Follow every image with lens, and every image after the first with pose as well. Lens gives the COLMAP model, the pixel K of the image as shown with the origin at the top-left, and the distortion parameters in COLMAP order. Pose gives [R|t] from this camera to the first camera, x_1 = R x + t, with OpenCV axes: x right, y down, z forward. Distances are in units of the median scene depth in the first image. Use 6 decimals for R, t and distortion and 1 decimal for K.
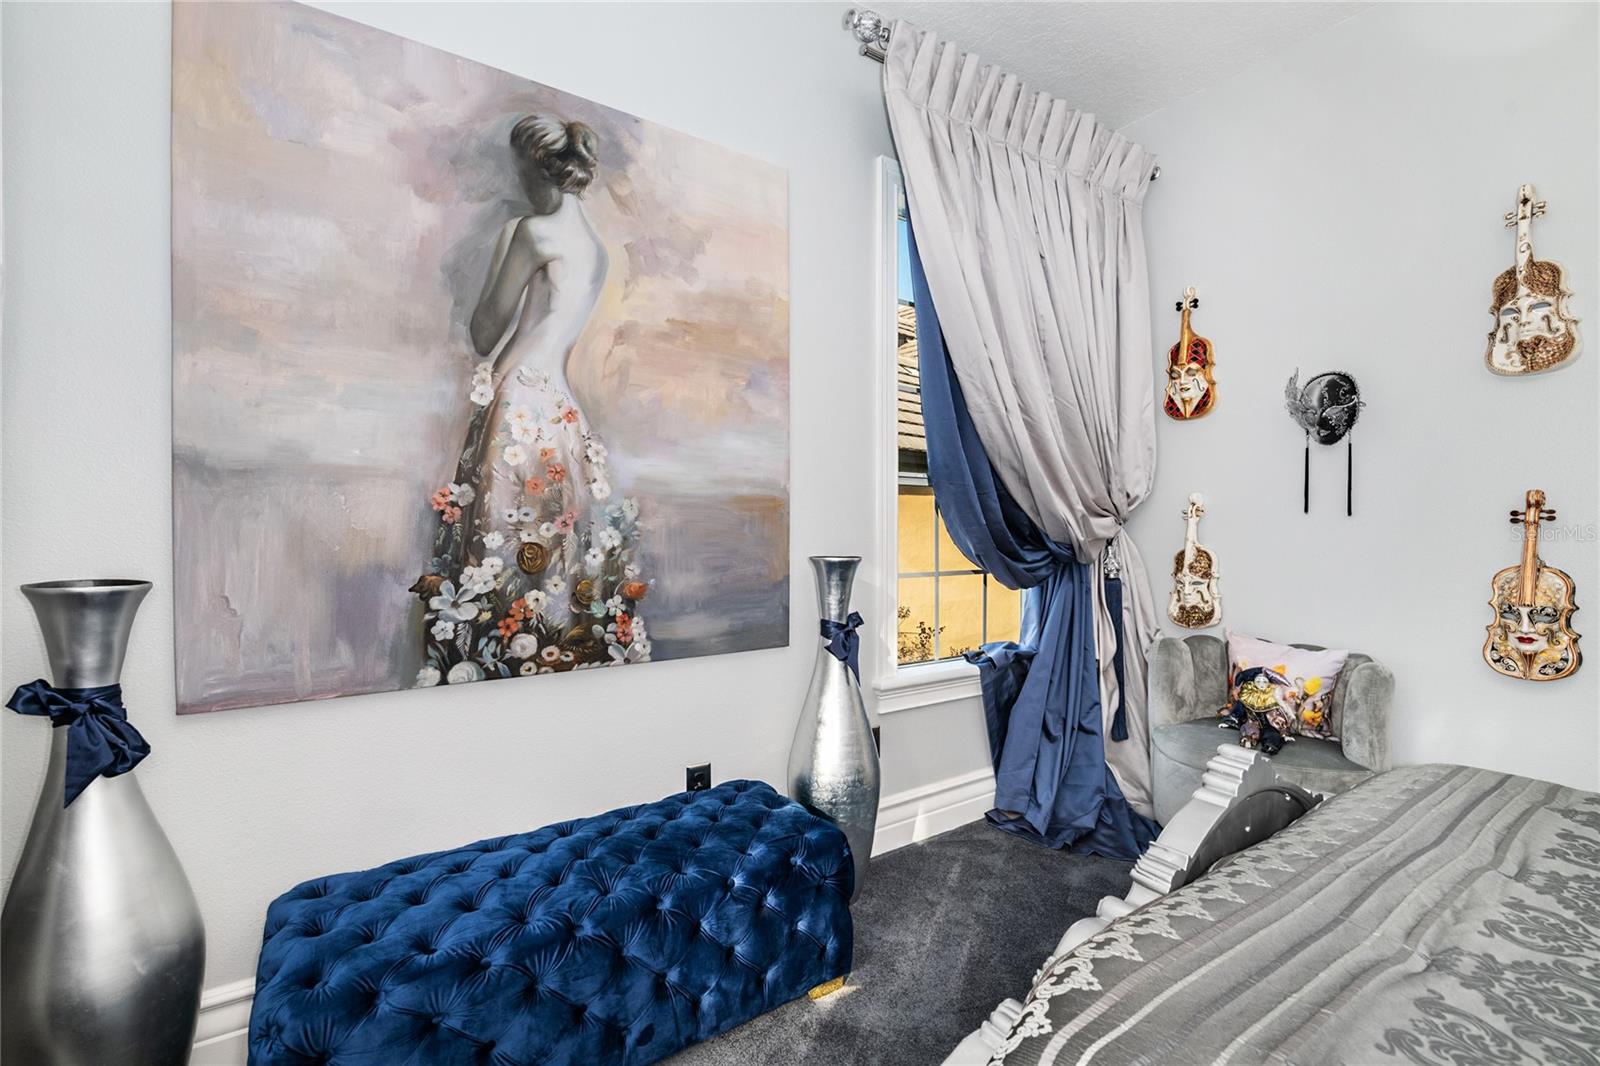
lens RADIAL K [[694.2, 0, 798.4], [0, 694.2, 527.1], [0, 0, 1]] dist [-0.004001, -0.004961]
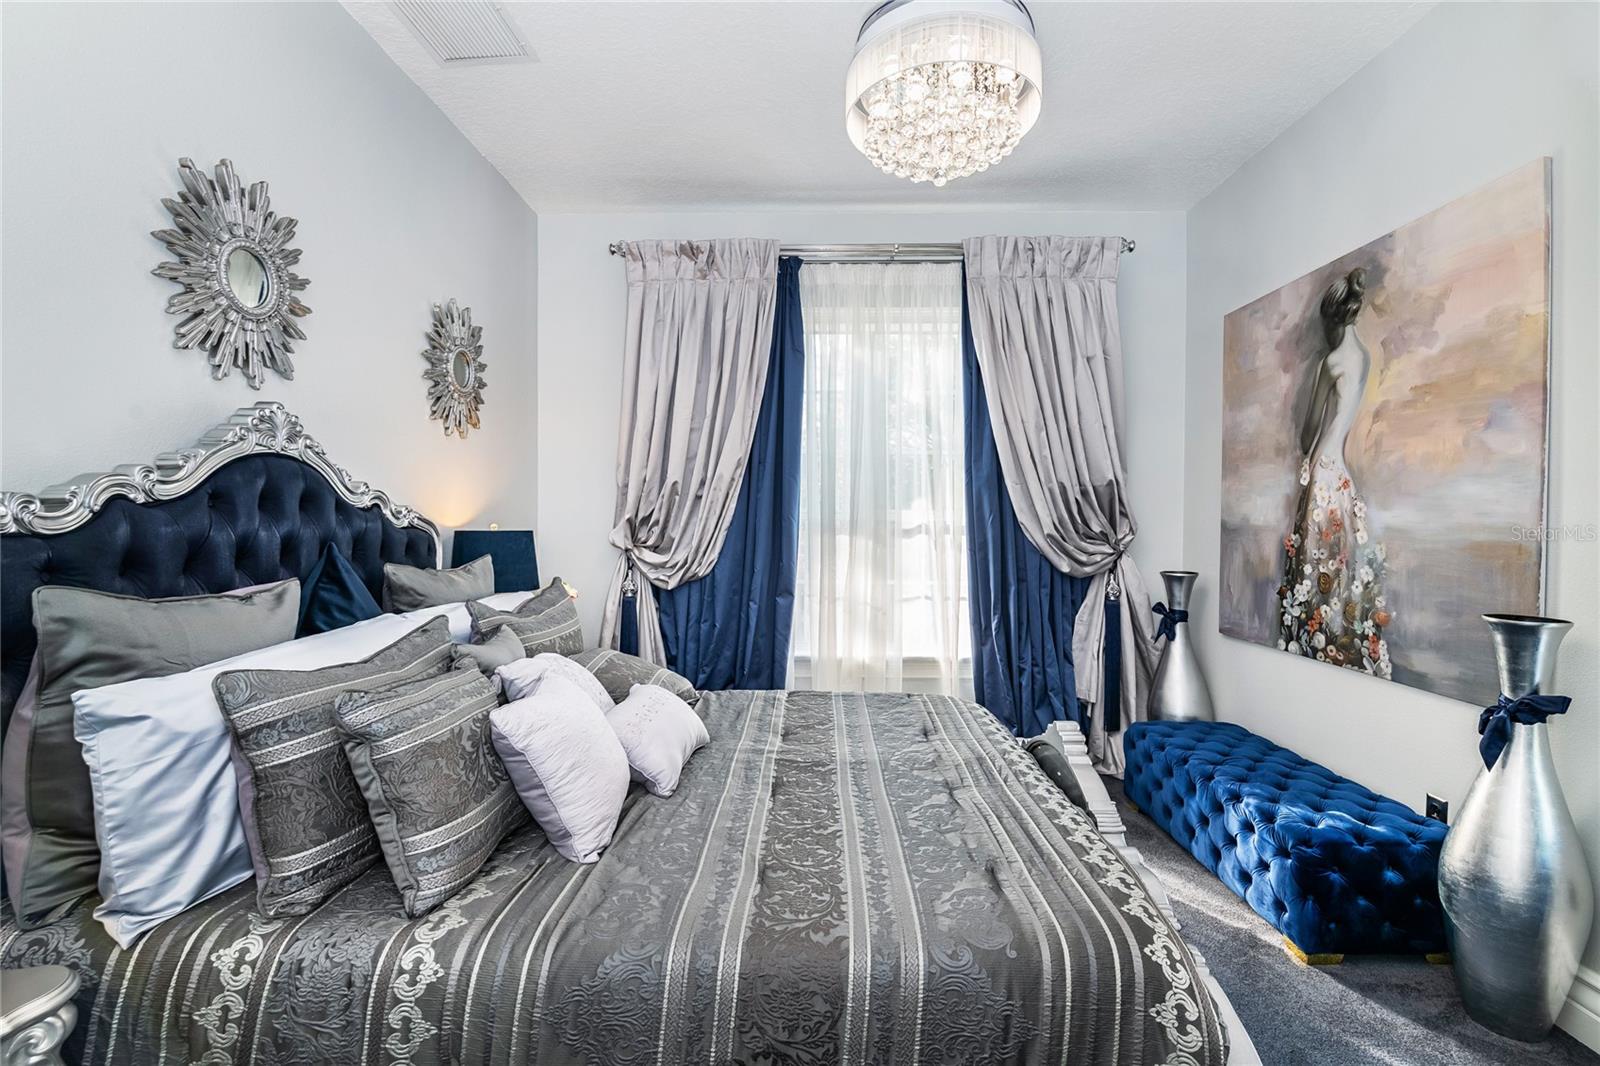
lens RADIAL K [[694.2, 0, 800.2], [0, 694.2, 531.7], [0, 0, 1]] dist [-0.004001, -0.004961]
pose [[-0.580877, 0.001936, -0.813989, 1.458837], [-0.018695, 0.999702, 0.015719, -0.067263], [0.813776, 0.024348, -0.580668, 0.929553]]
